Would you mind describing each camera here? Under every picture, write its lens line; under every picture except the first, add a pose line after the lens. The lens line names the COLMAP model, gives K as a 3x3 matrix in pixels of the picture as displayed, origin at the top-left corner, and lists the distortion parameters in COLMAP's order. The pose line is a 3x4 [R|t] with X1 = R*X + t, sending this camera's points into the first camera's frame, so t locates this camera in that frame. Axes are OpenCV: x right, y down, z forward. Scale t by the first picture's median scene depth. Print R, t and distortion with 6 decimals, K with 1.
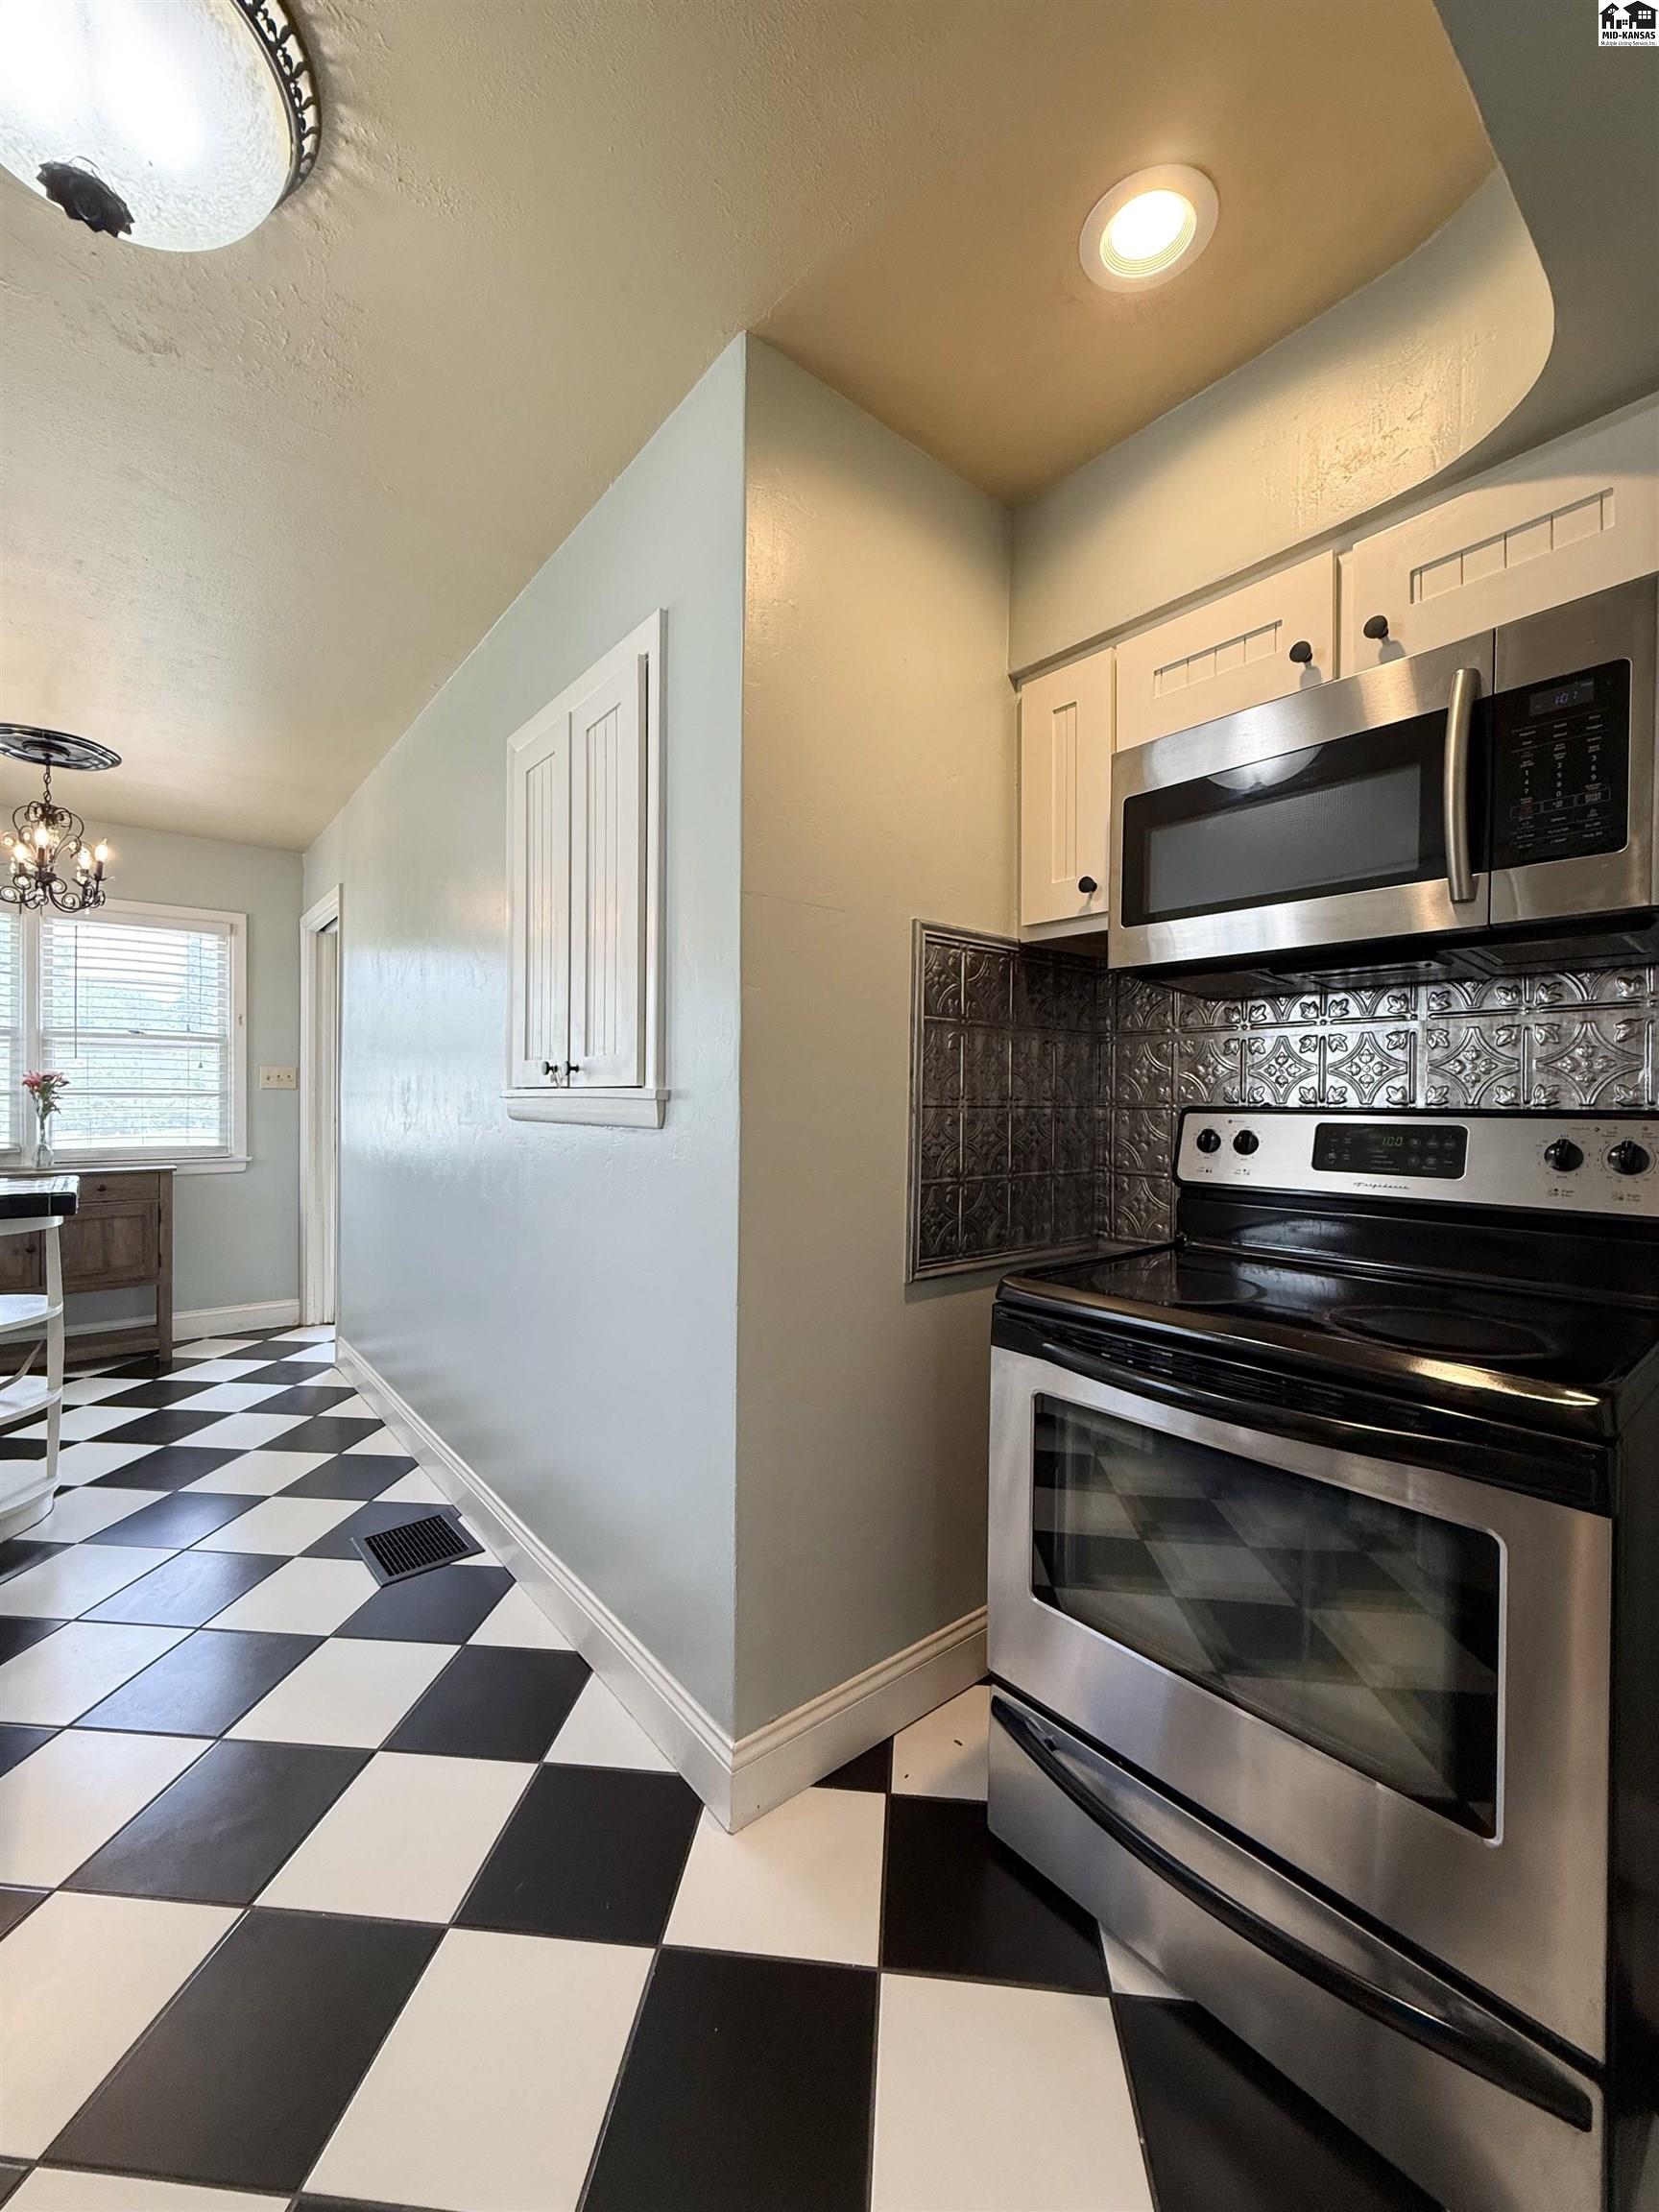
lens RADIAL K [[881.5, 0, 831.2], [0, 881.5, 1098.2], [0, 0, 1]] dist [0.001573, 0.000308]
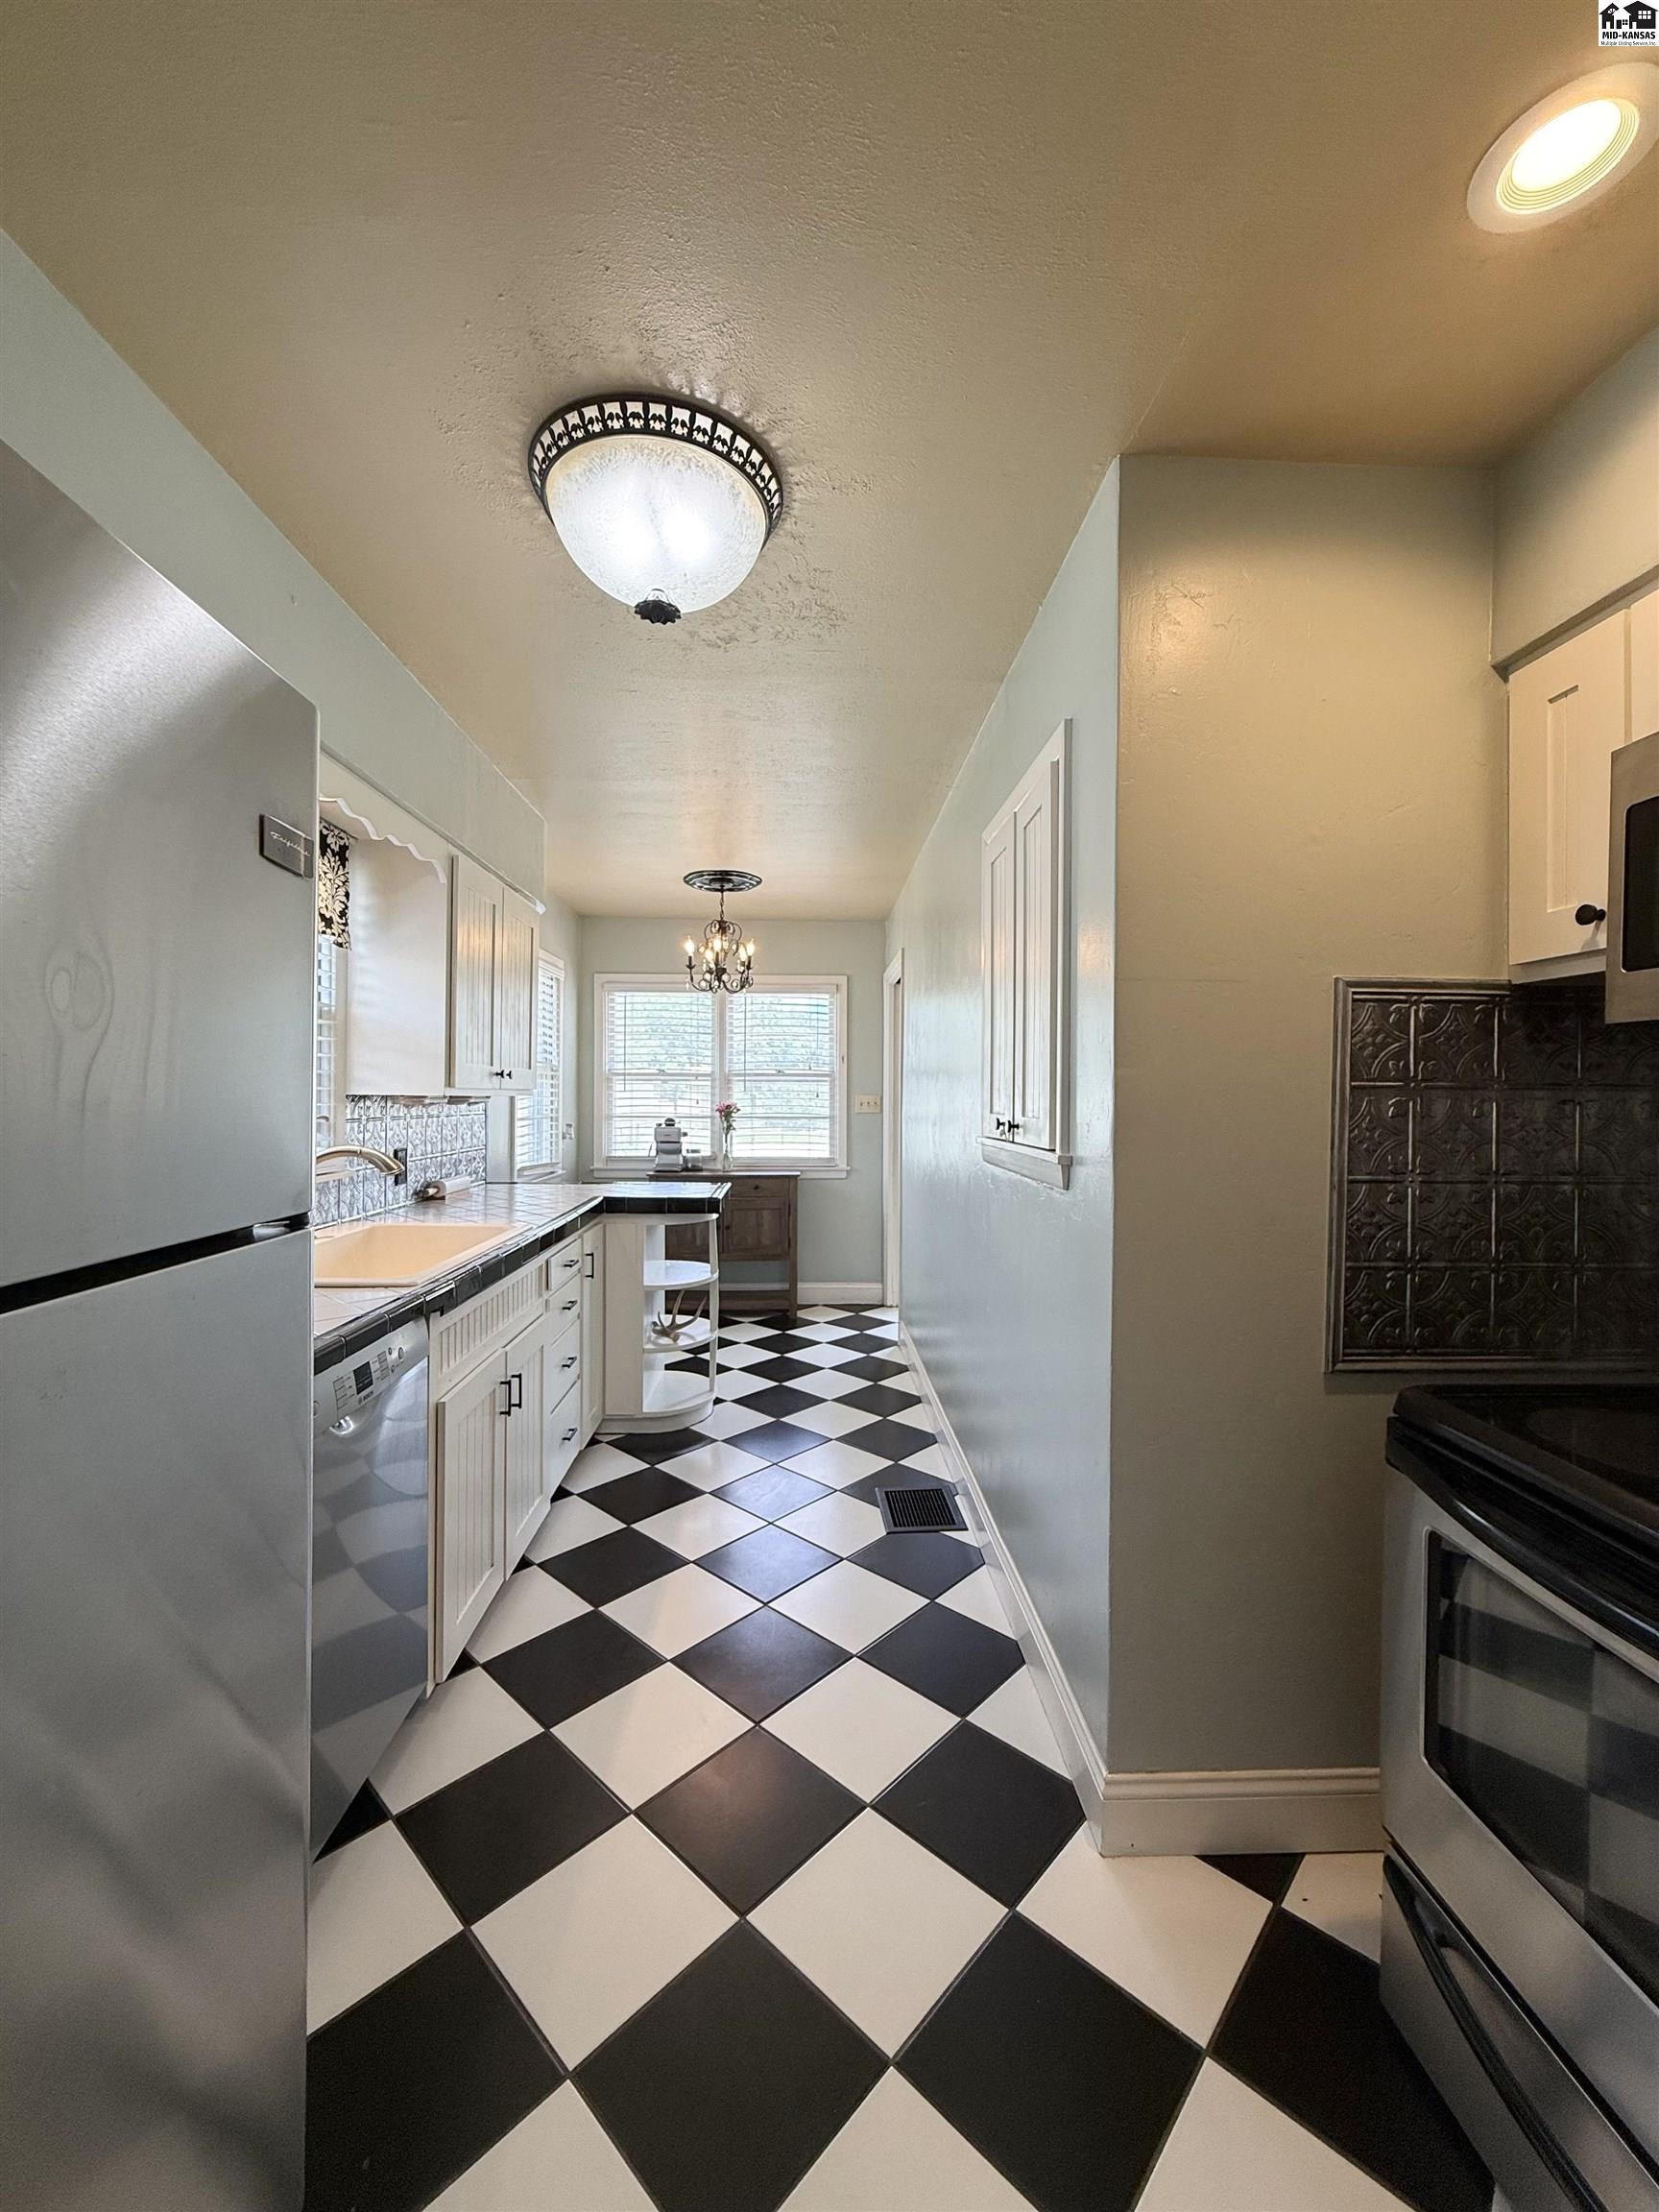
lens RADIAL K [[880.9, 0, 833.8], [0, 880.9, 1096.8], [0, 0, 1]] dist [0.000526, 0.000513]
pose [[0.793487, -0.001409, -0.608586, 0.175436], [-0.000693, 0.999995, -0.003219, -0.055715], [0.608587, 0.002976, 0.793481, -0.034908]]
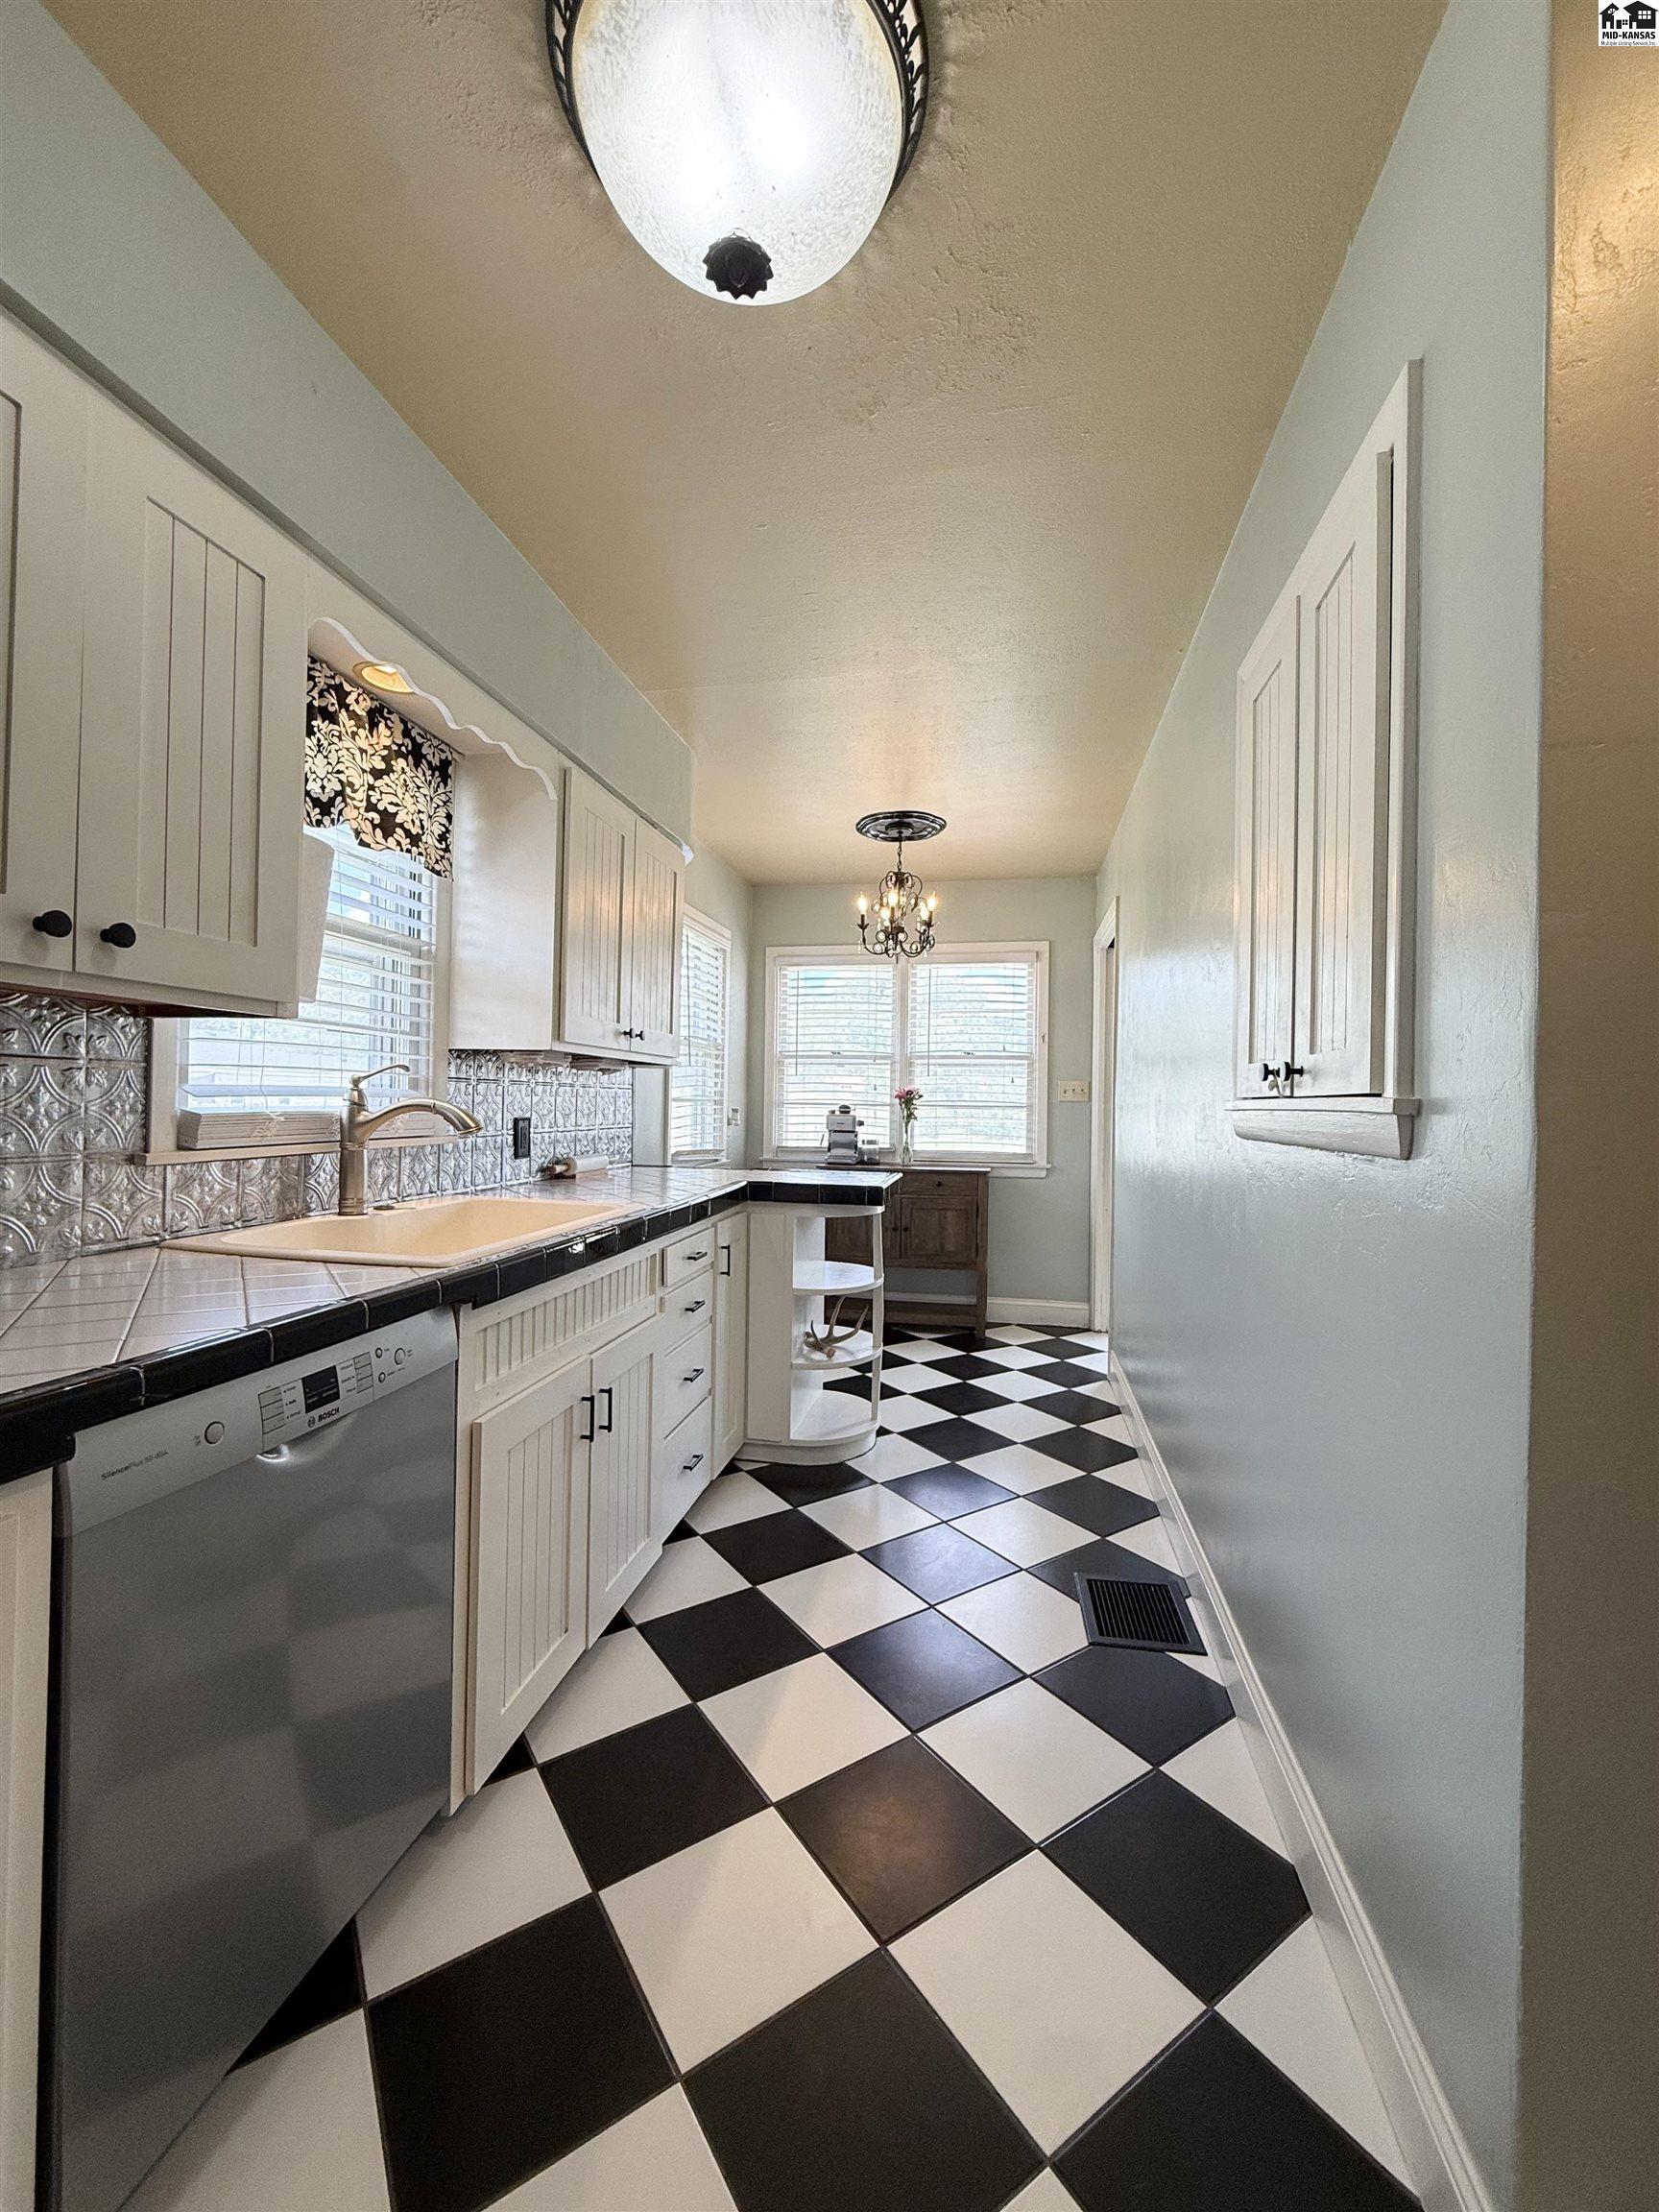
lens RADIAL K [[890.8, 0, 835.9], [0, 890.8, 1101.9], [0, 0, 1]] dist [0.000308, -0.000160]
pose [[0.636741, 0.001198, -0.771077, 0.031507], [-0.011107, 0.999909, -0.007619, 0.001597], [0.770998, 0.013415, 0.636697, 0.185950]]
